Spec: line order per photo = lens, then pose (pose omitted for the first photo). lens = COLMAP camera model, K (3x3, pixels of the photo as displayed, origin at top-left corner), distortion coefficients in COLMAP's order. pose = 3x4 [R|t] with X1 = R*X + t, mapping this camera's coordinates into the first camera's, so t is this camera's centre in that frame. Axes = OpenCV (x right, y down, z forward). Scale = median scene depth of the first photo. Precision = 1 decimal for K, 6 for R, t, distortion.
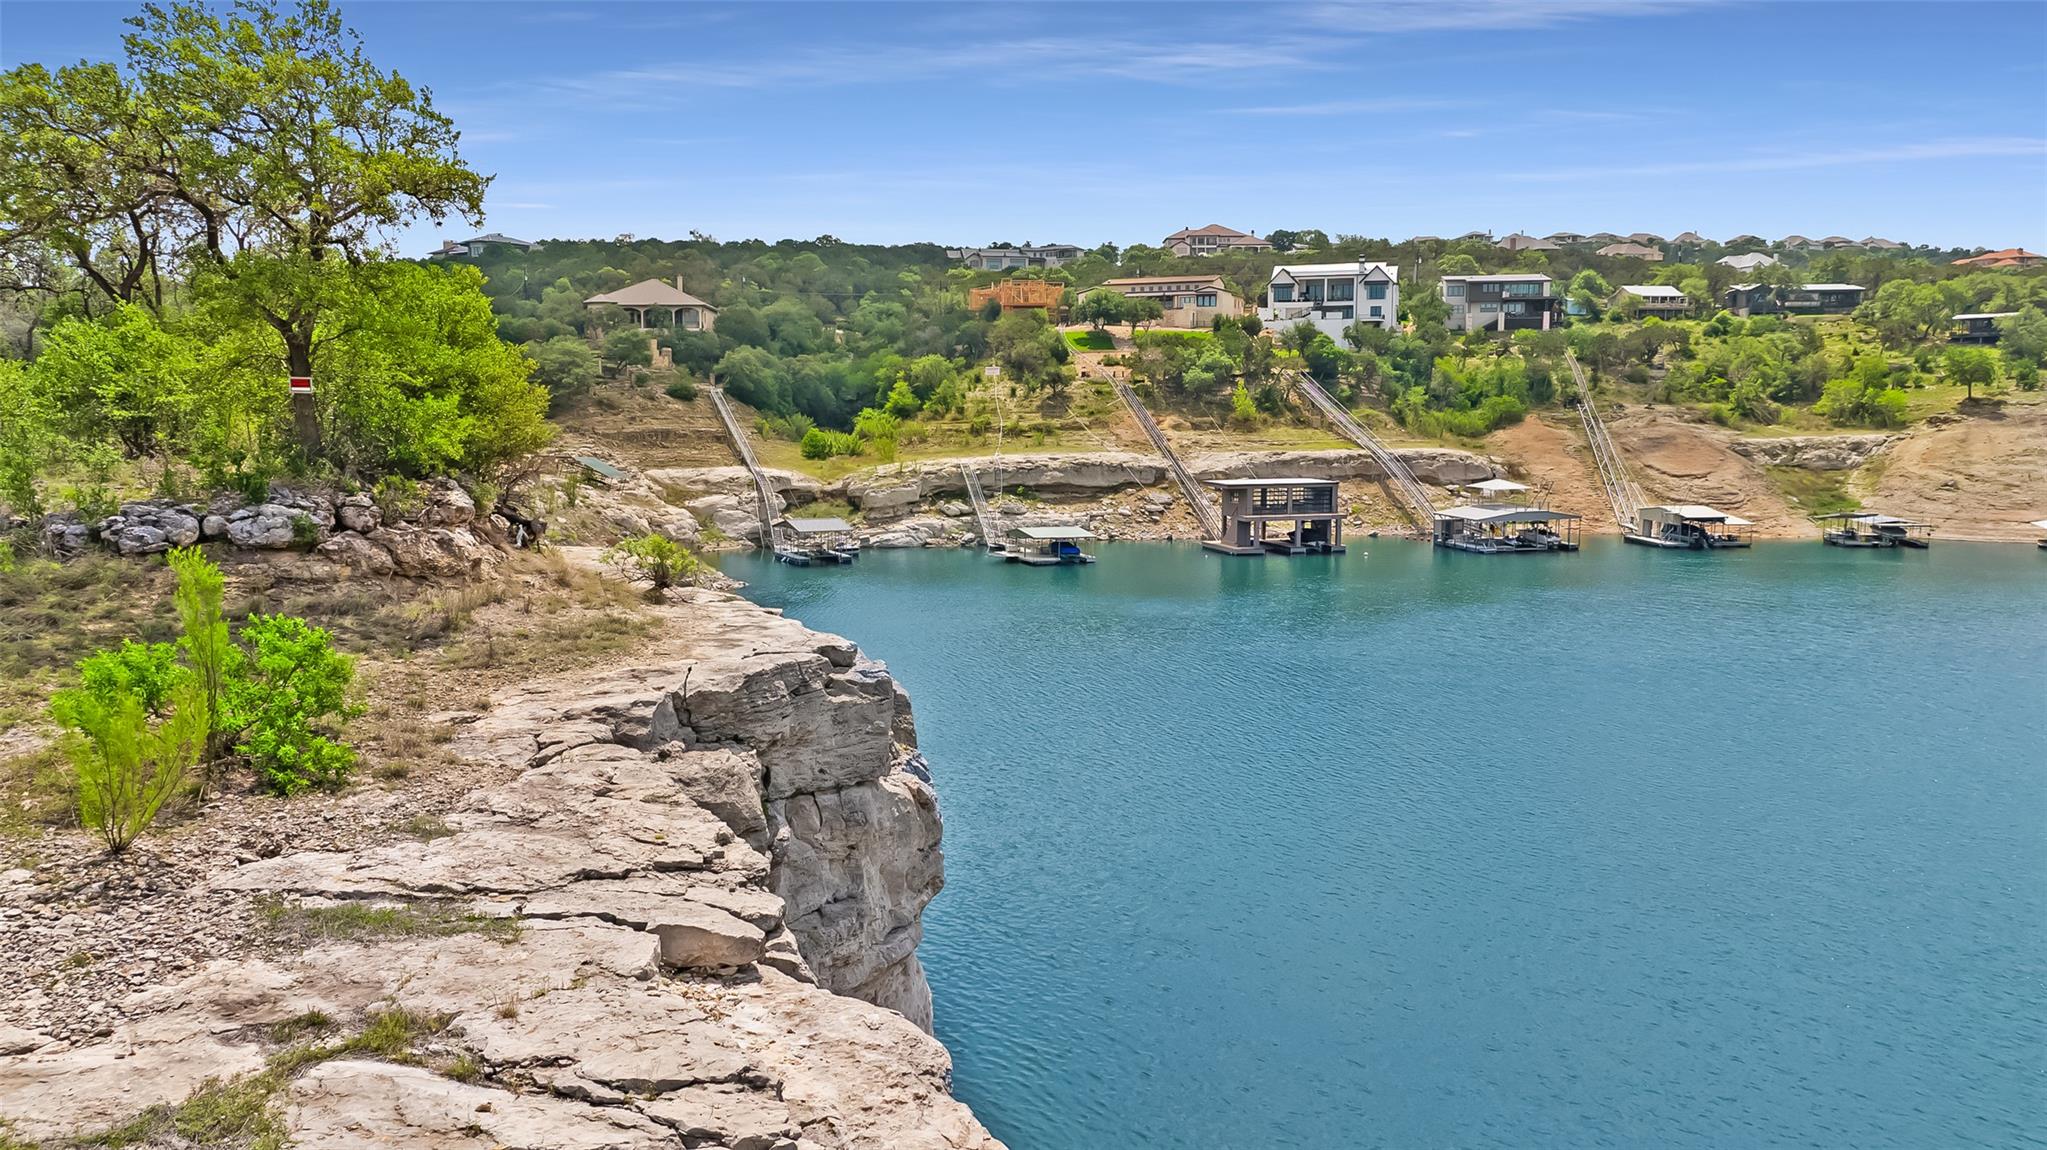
lens RADIAL K [[1440.9, 0, 1007.8], [0, 1440.9, 563.1], [0, 0, 1]] dist [-0.034161, 0.012866]
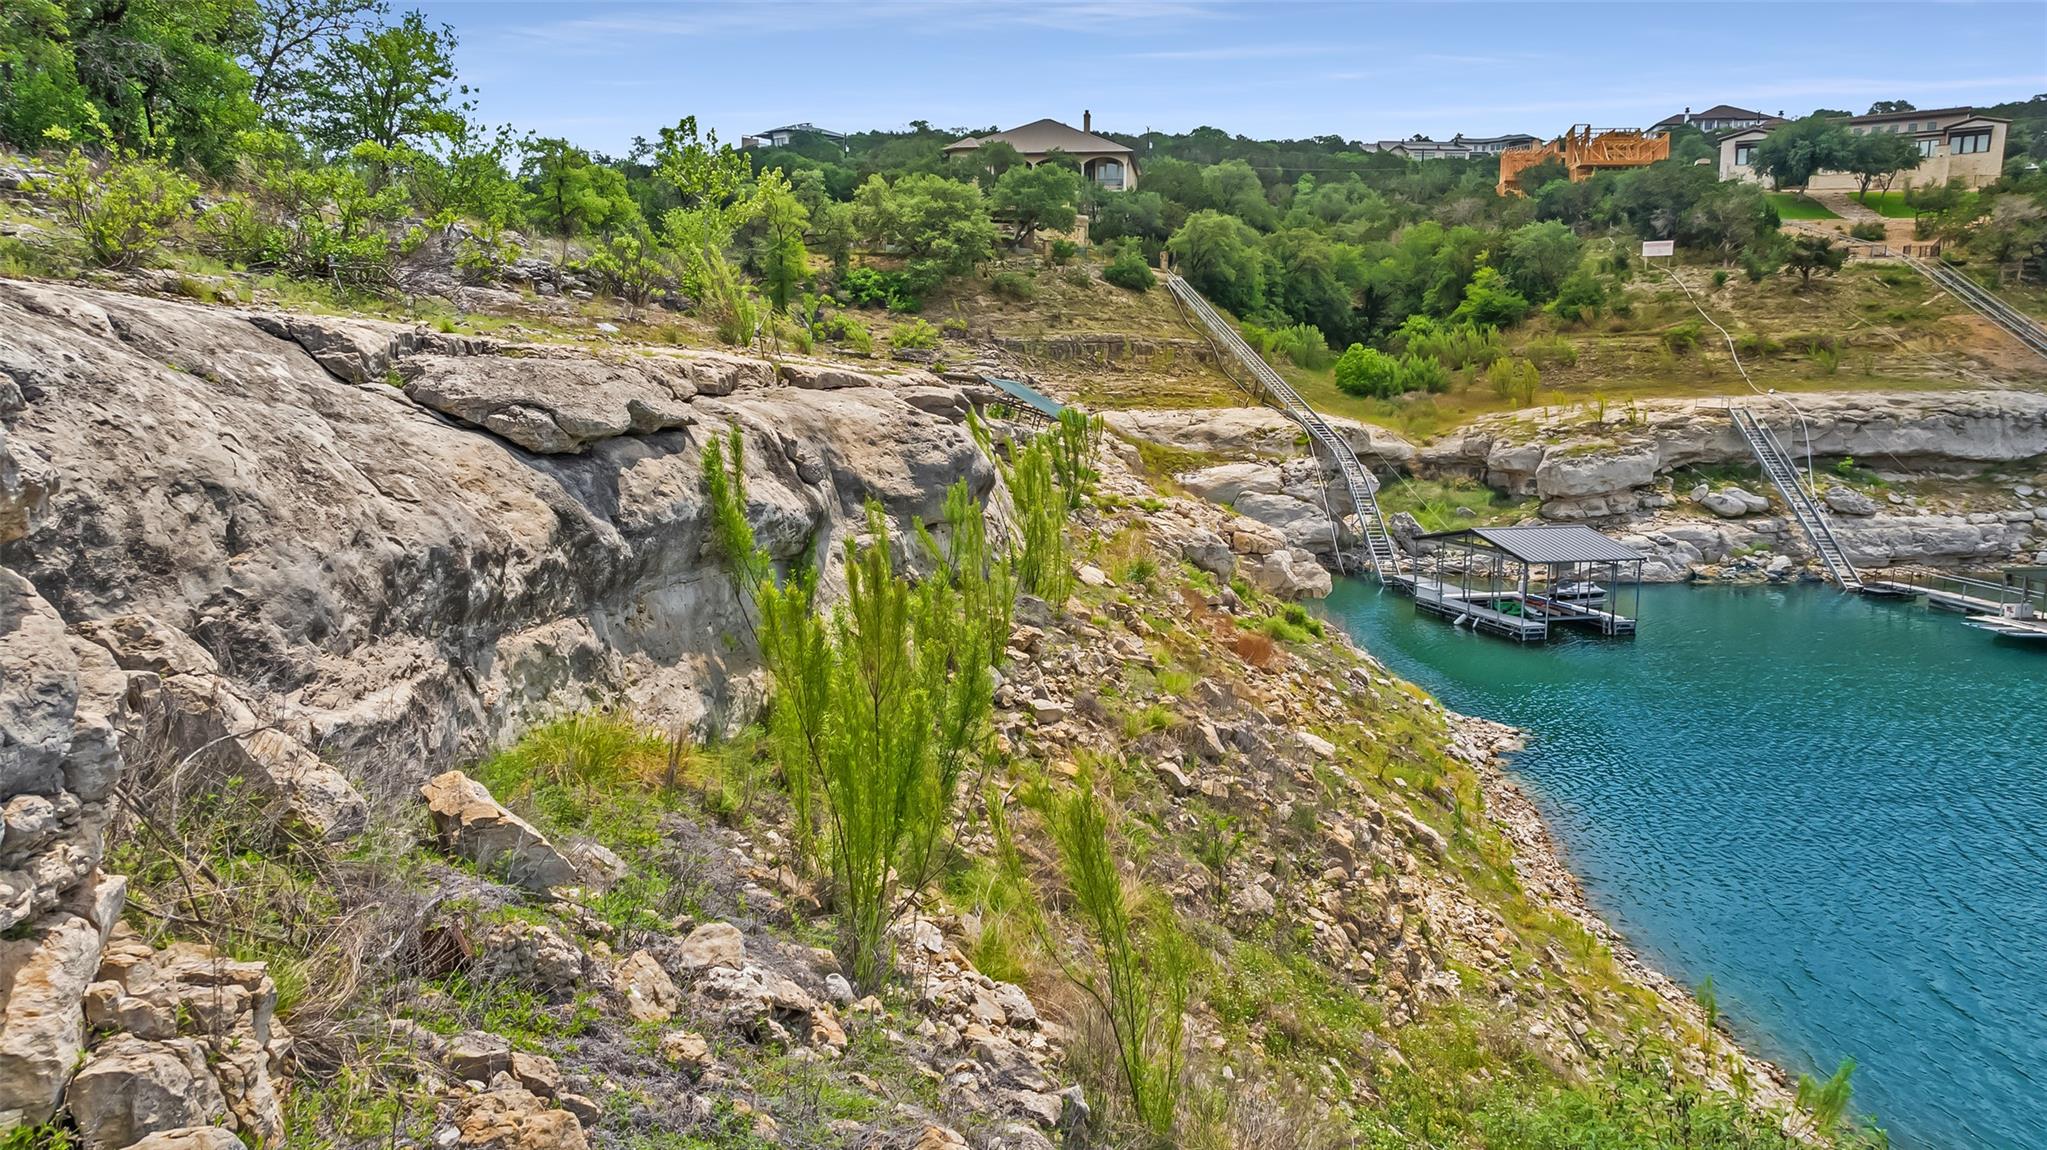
lens RADIAL K [[1440.9, 0, 1035.0], [0, 1440.9, 579.1], [0, 0, 1]] dist [-0.034161, 0.012866]
pose [[0.984328, 0.031863, -0.173445, -0.175343], [-0.024732, 0.998764, 0.043117, -0.025740], [0.174605, -0.038152, 0.983899, 0.471649]]
